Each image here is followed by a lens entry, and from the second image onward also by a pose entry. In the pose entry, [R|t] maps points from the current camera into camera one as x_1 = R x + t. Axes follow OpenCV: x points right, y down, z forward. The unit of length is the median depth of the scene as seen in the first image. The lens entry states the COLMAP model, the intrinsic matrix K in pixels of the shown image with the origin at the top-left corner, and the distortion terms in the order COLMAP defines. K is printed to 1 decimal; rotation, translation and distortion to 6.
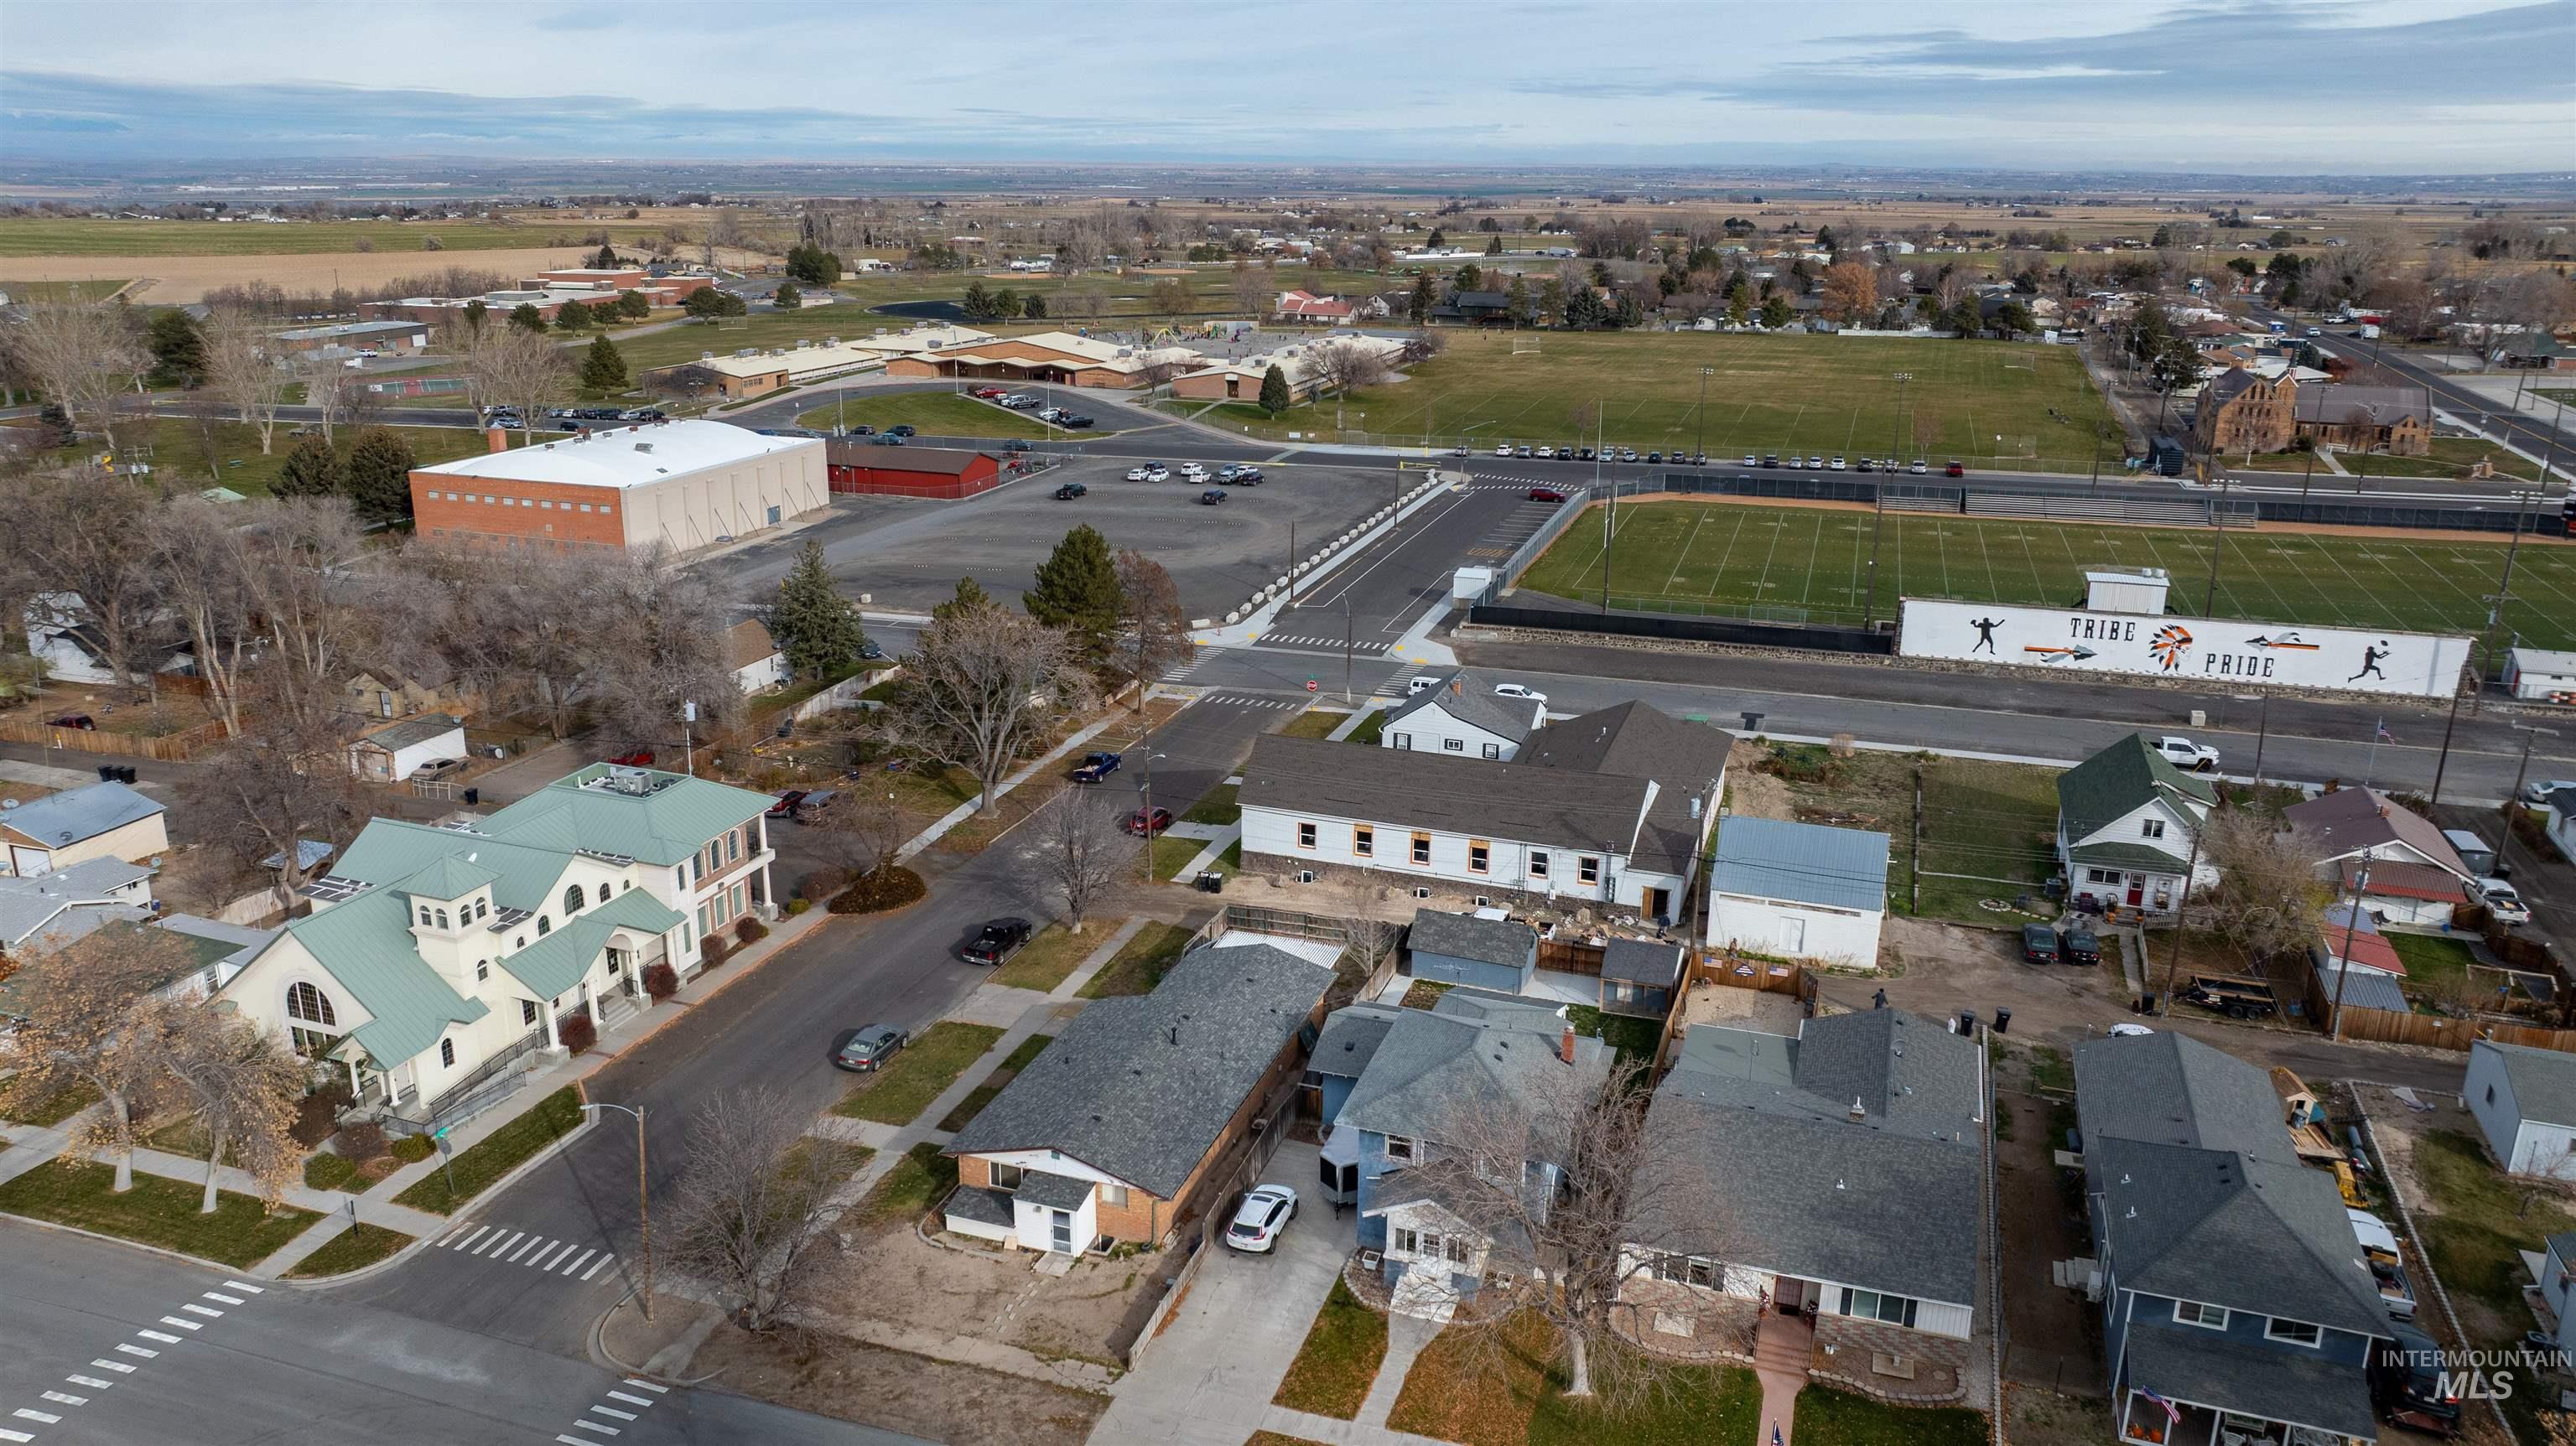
lens RADIAL K [[1834.8, 0, 1288.0], [0, 1834.8, 723.0], [0, 0, 1]] dist [-0.016413, -0.004194]
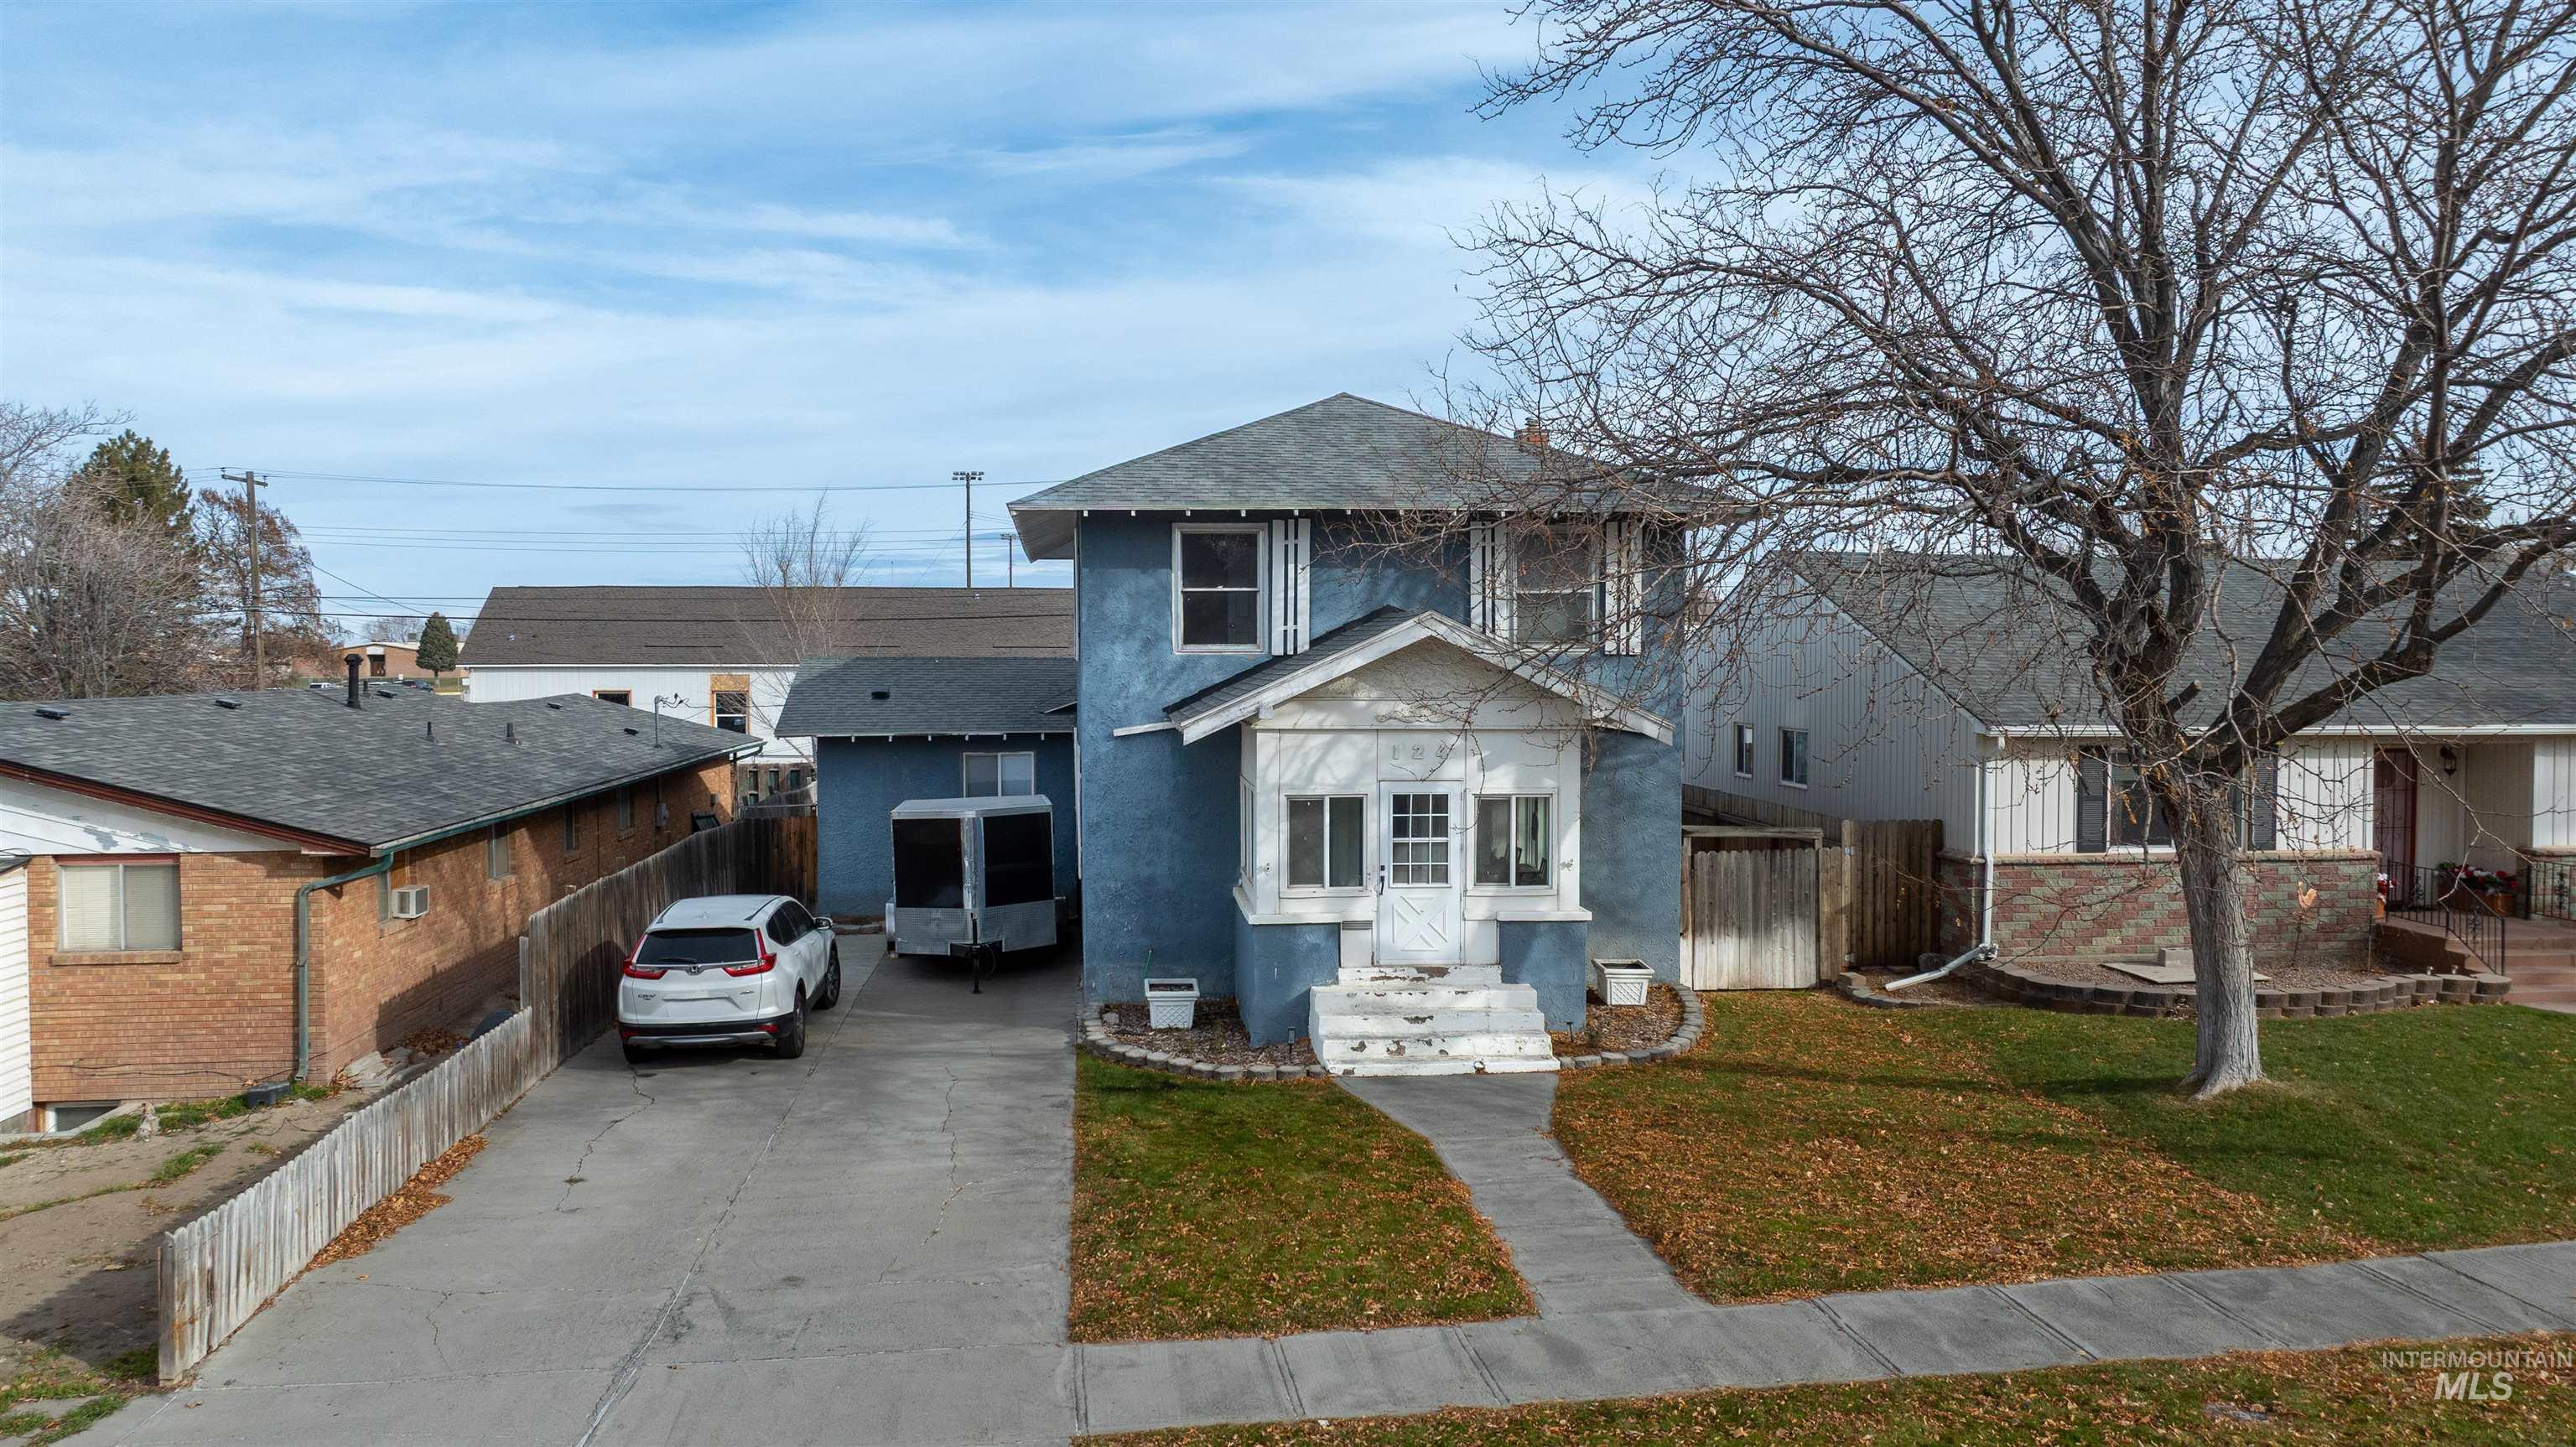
lens RADIAL K [[1826.7, 0, 1288.0], [0, 1826.7, 723.5], [0, 0, 1]] dist [-0.013301, -0.000377]
pose [[0.903337, -0.022502, 0.428342, -0.039949], [0.136878, 0.961535, -0.238151, 0.221213], [-0.406507, 0.273761, 0.871669, 0.504307]]
